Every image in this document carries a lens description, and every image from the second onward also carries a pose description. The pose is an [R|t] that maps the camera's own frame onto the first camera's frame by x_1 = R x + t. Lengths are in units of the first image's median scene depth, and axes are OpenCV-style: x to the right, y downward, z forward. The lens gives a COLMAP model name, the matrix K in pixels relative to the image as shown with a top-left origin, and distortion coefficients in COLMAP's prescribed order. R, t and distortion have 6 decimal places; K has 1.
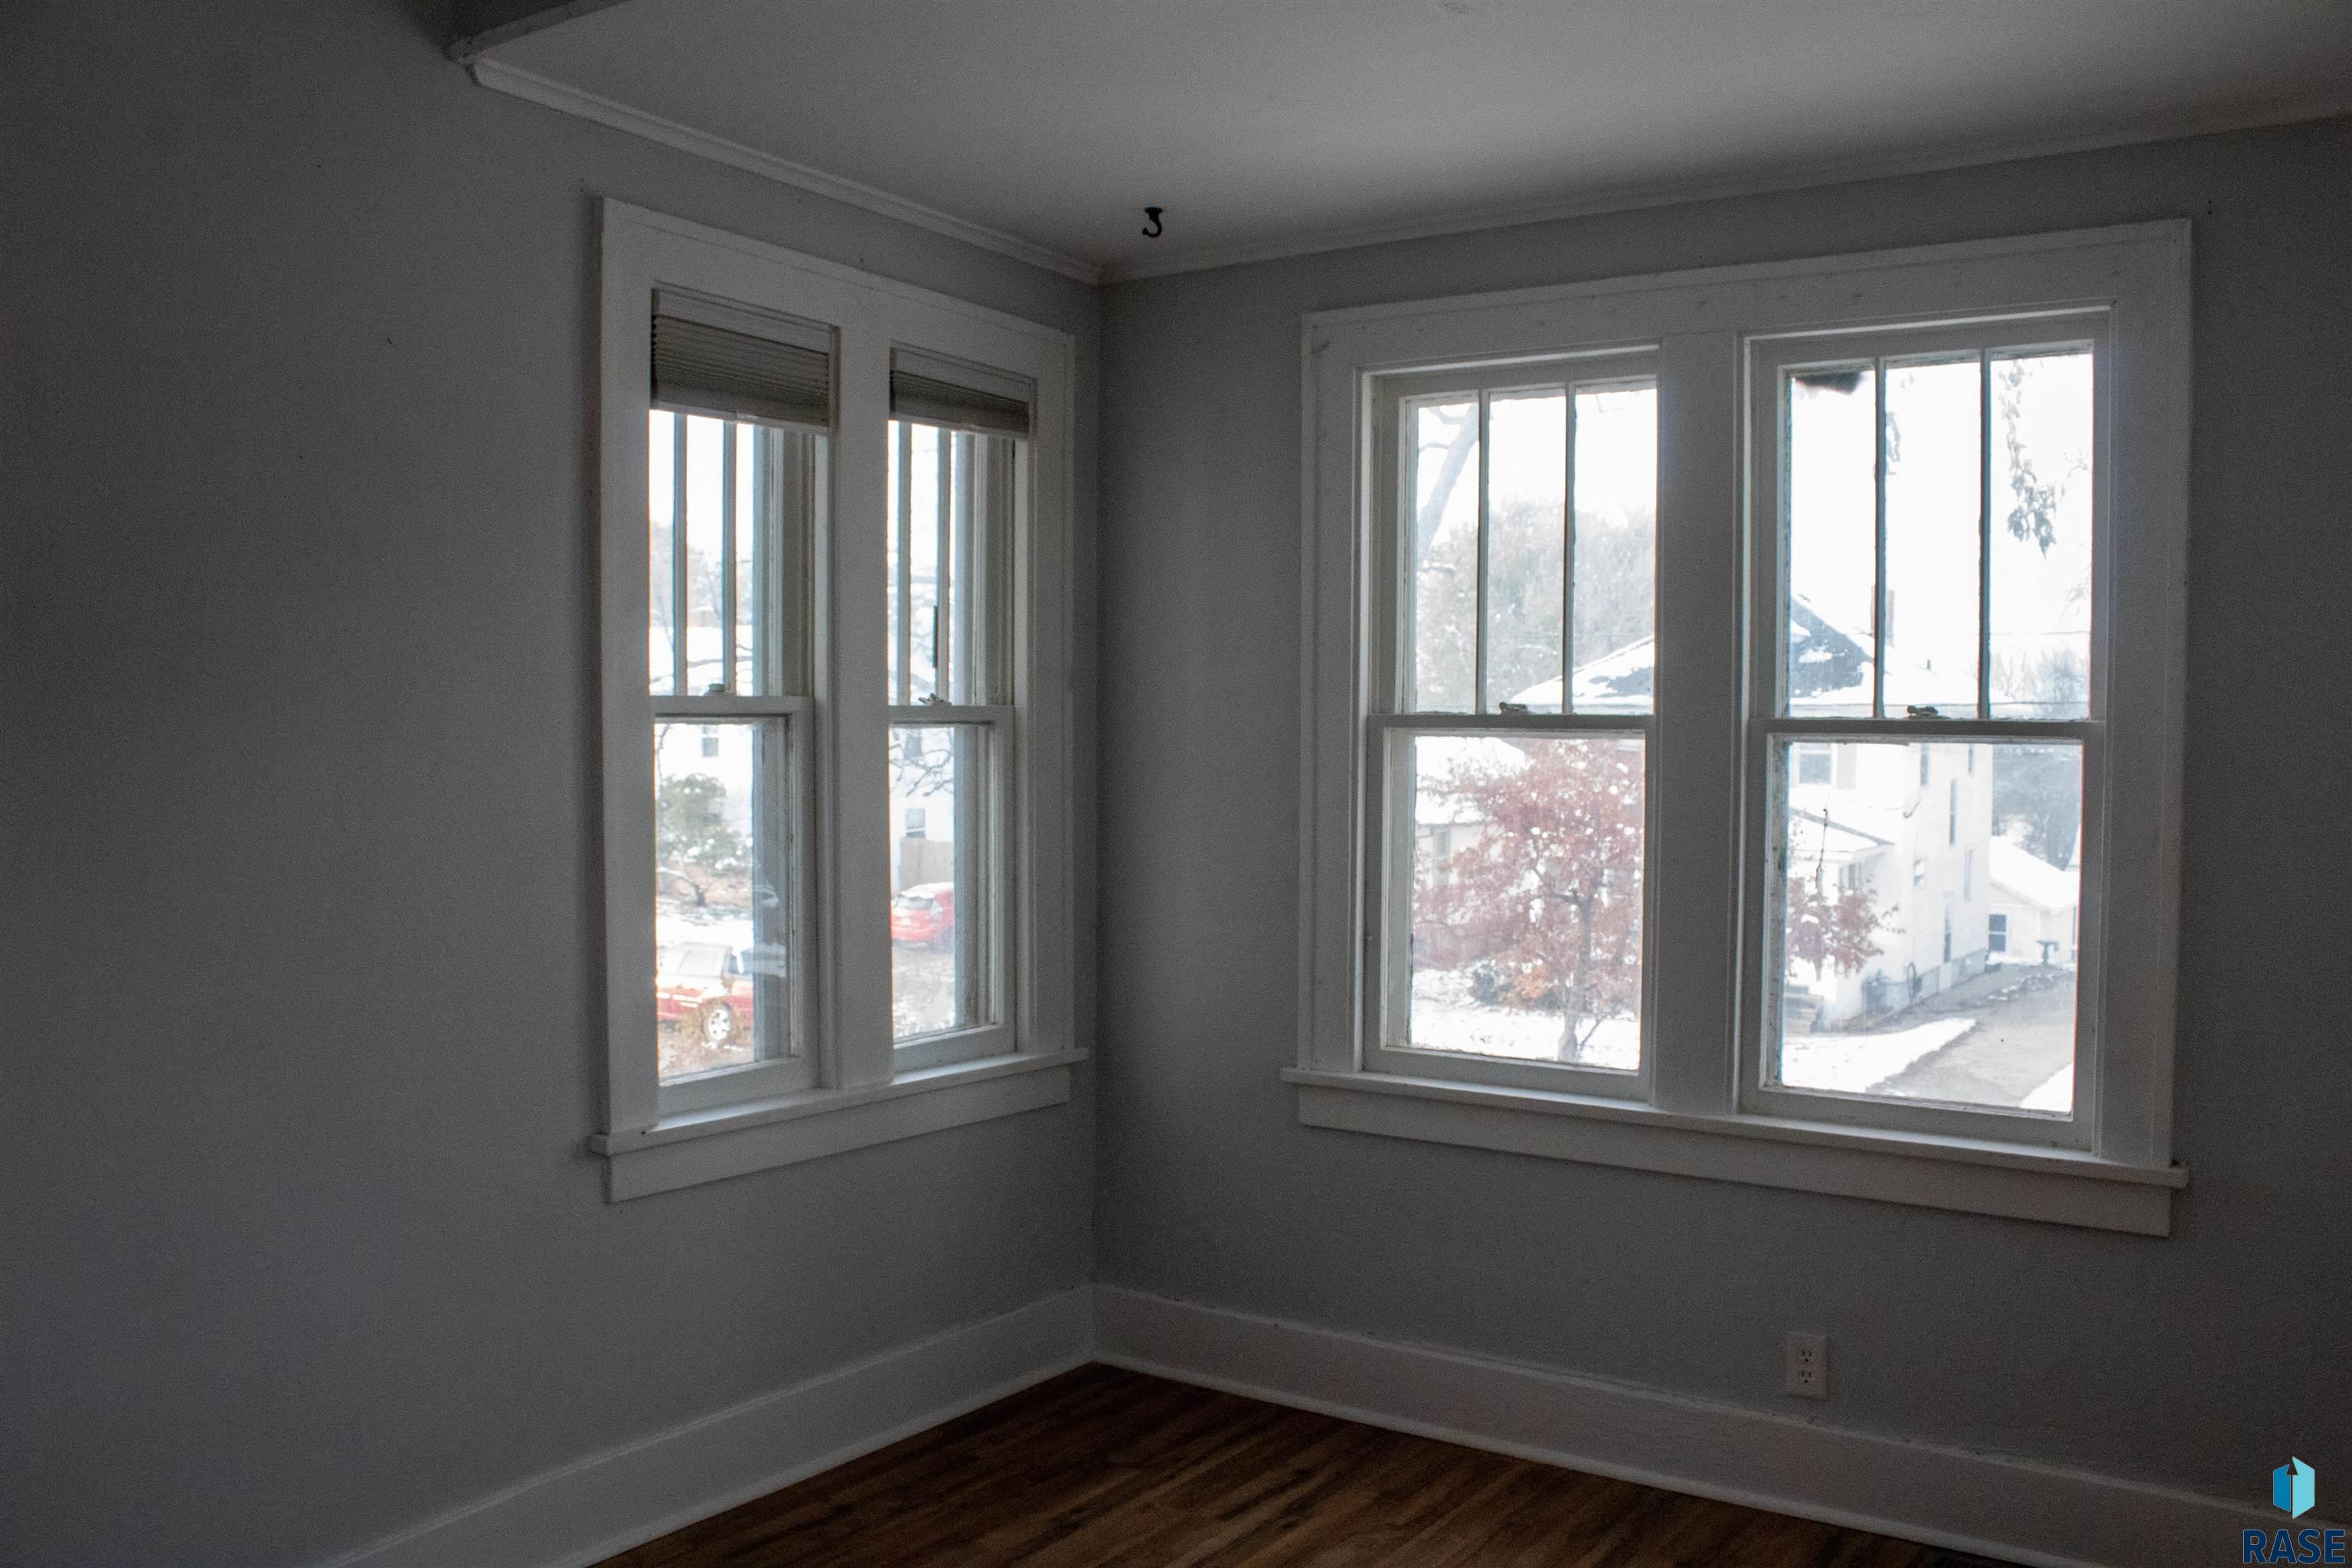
lens RADIAL K [[1954.7, 0, 1166.0], [0, 1954.7, 790.9], [0, 0, 1]] dist [-0.154821, 0.113852]
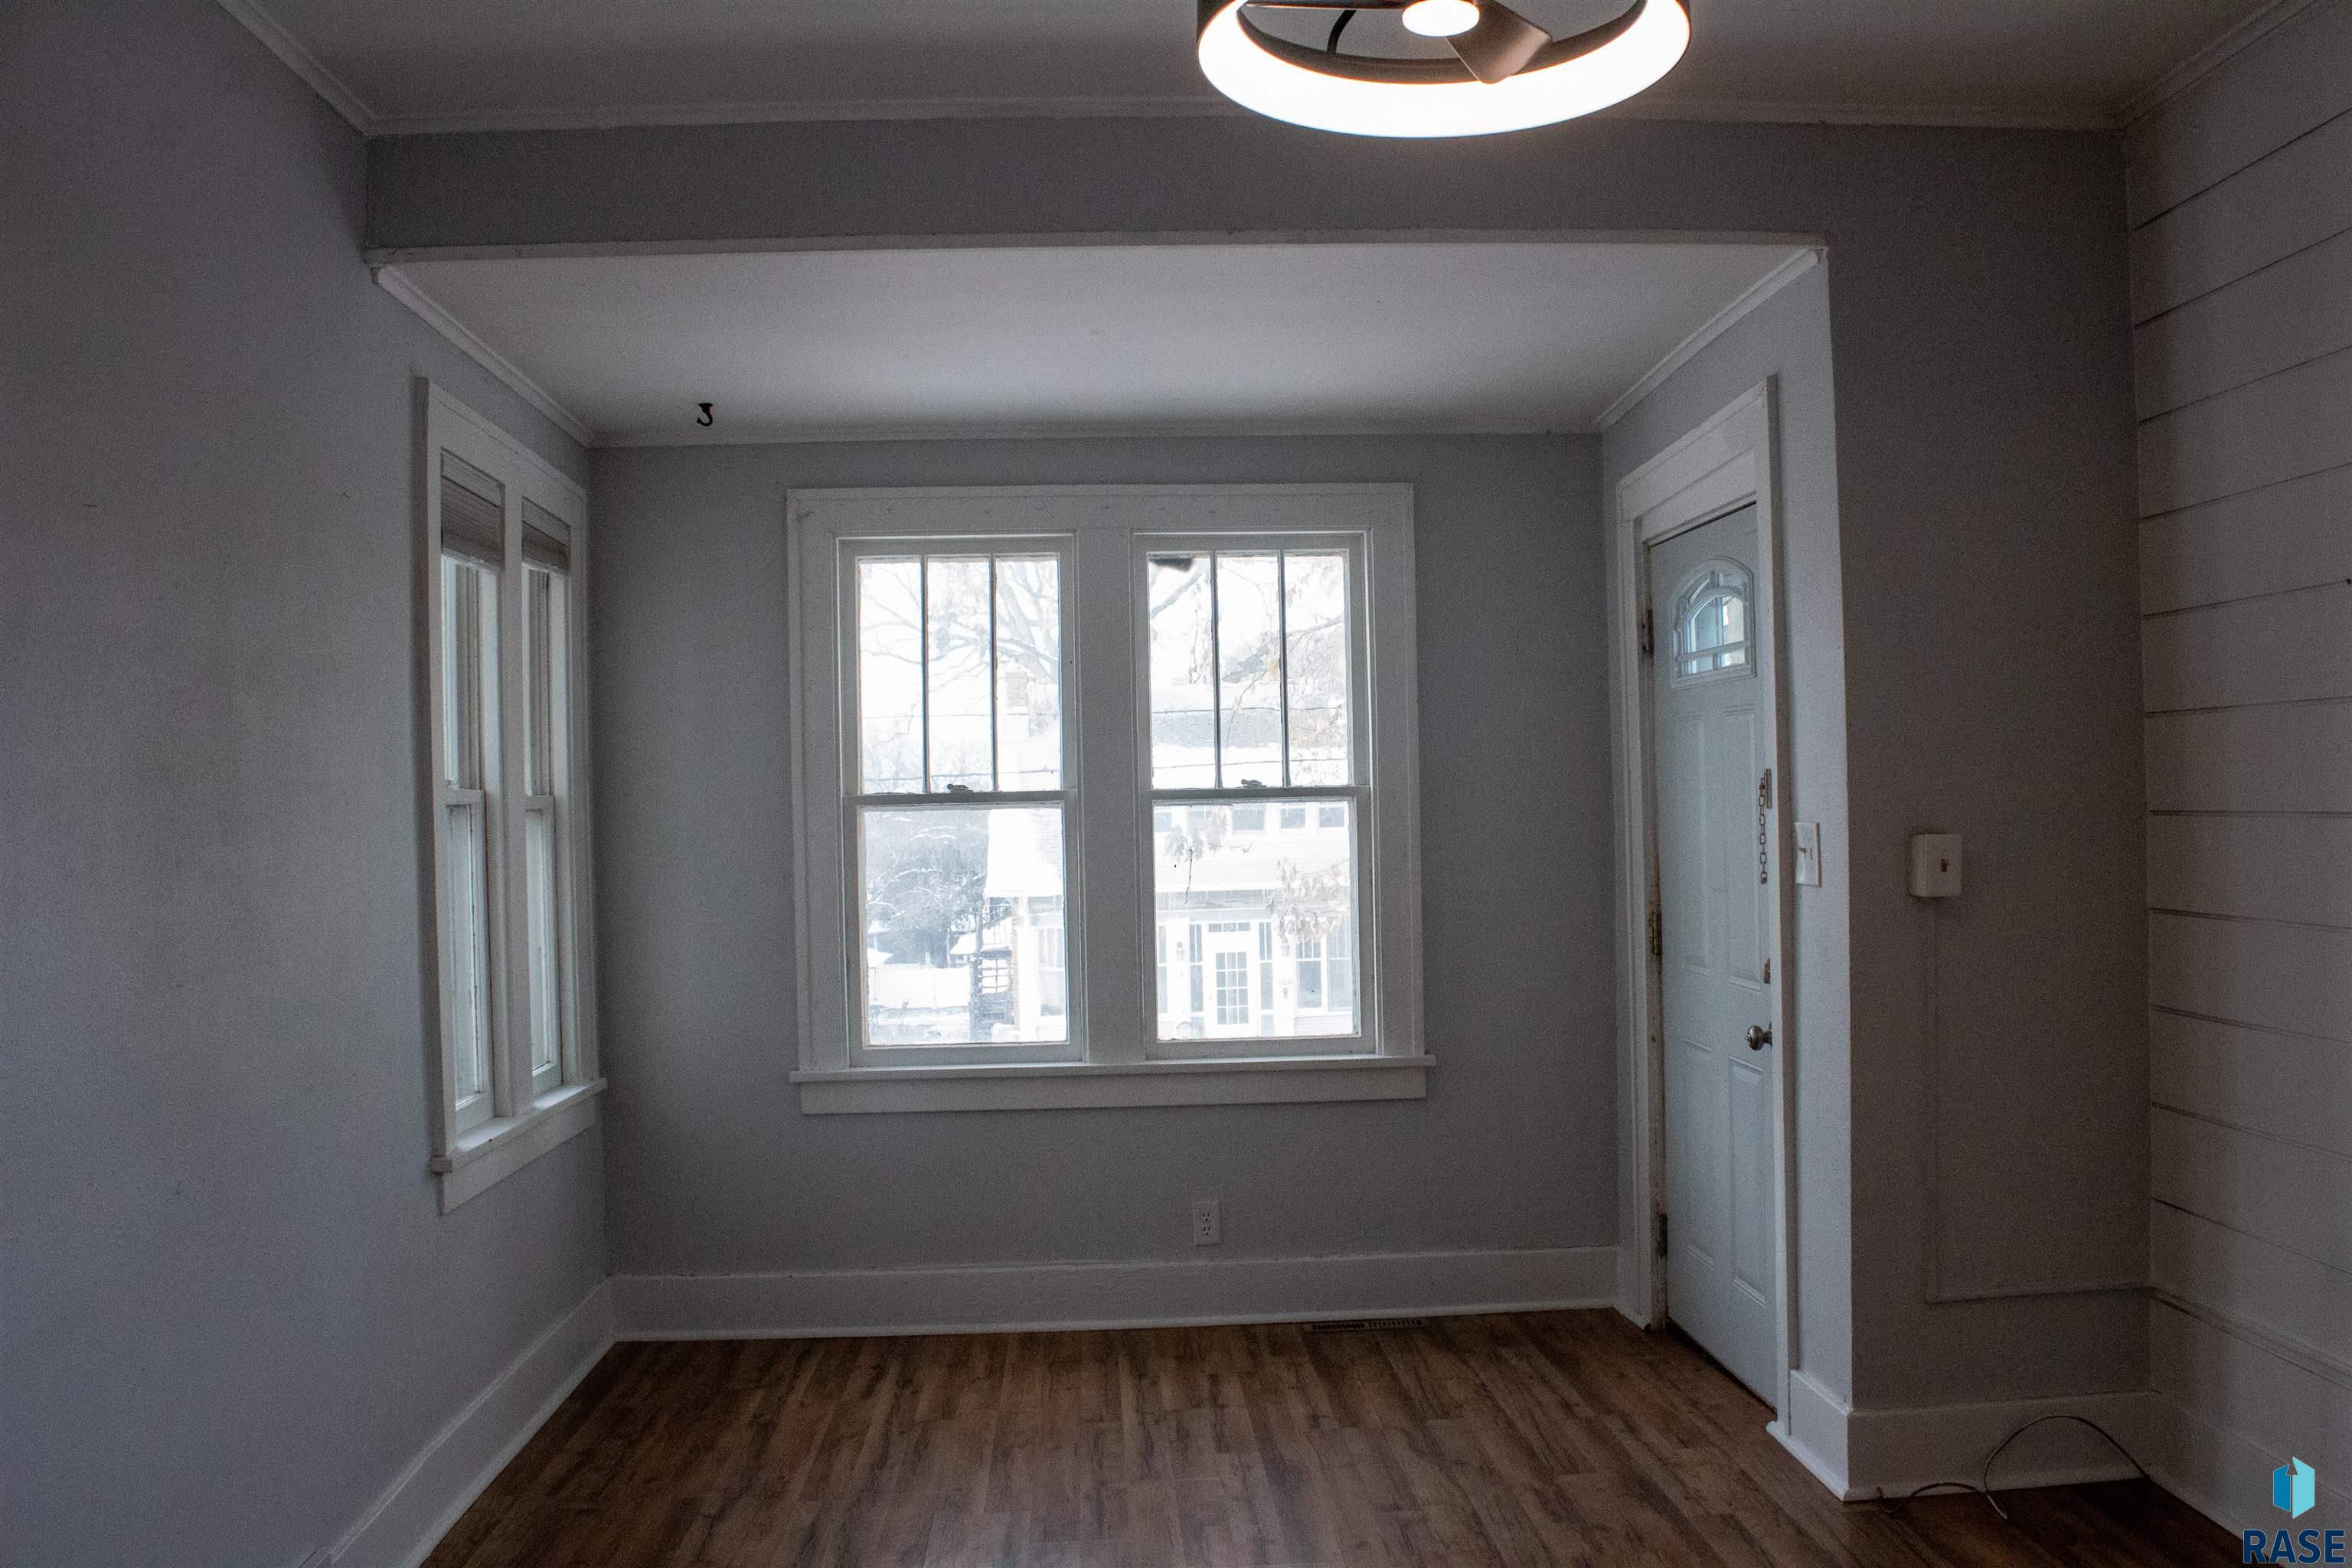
lens RADIAL K [[1954.7, 0, 1183.6], [0, 1954.7, 783.0], [0, 0, 1]] dist [-0.154821, 0.113852]
pose [[0.798976, -0.019315, 0.601053, -0.554516], [0.047878, 0.998354, -0.031561, 0.005350], [-0.599454, 0.053993, 0.798586, -0.208418]]
